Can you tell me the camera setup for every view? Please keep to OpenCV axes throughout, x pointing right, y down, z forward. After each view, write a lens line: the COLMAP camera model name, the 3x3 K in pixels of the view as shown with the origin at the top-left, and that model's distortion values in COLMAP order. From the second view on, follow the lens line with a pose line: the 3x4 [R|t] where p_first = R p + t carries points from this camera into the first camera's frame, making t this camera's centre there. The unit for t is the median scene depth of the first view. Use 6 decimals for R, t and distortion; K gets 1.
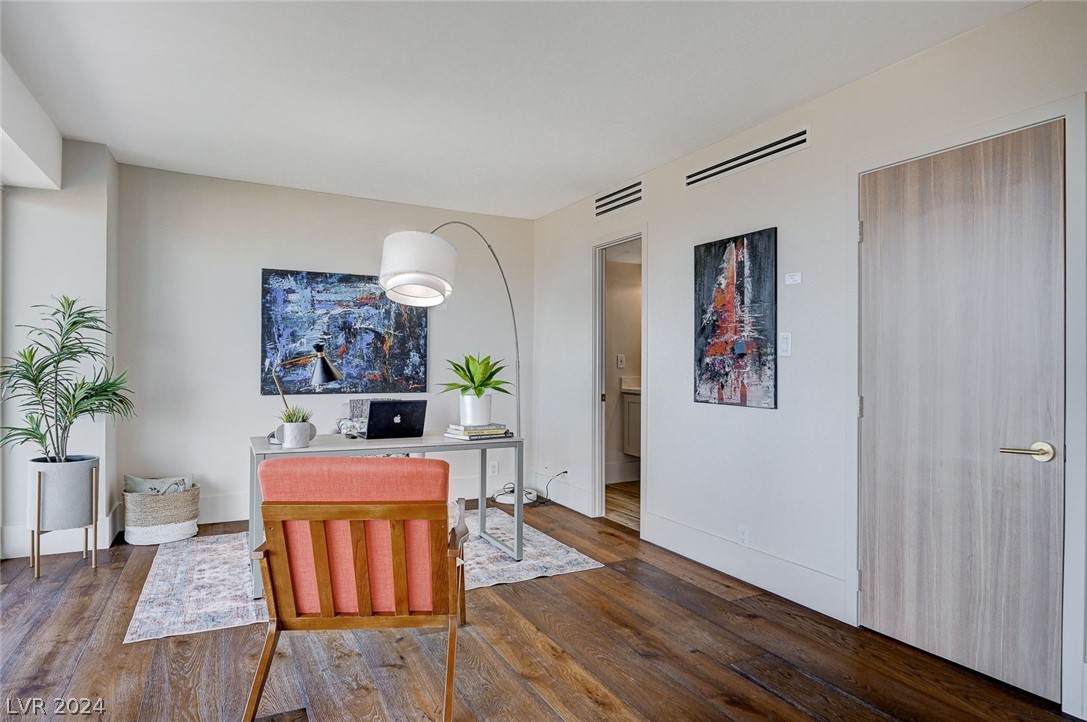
lens RADIAL K [[610.7, 0, 543.5], [0, 610.7, 361.0], [0, 0, 1]] dist [-0.002905, -0.000395]
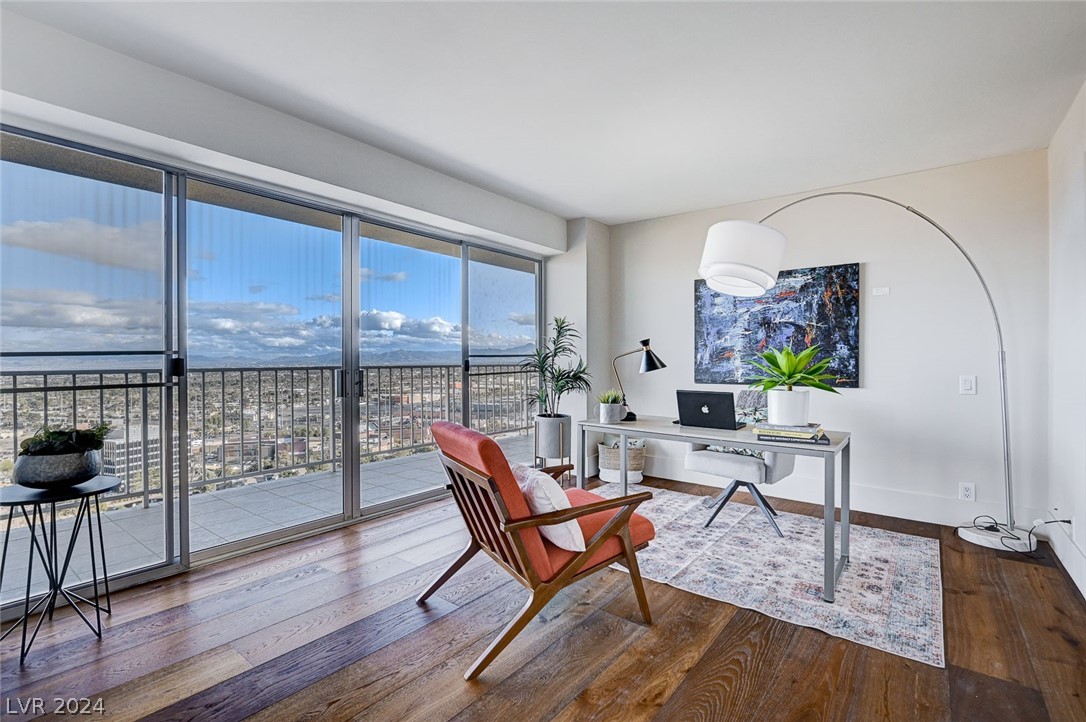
lens RADIAL K [[483.6, 0, 543.0], [0, 483.6, 361.0], [0, 0, 1]] dist [0.000860, 0.000209]
pose [[0.425988, -0.001825, -0.904727, 0.284356], [0.007160, 0.999973, 0.001355, 0.007763], [0.904700, -0.007055, 0.425990, 0.303313]]
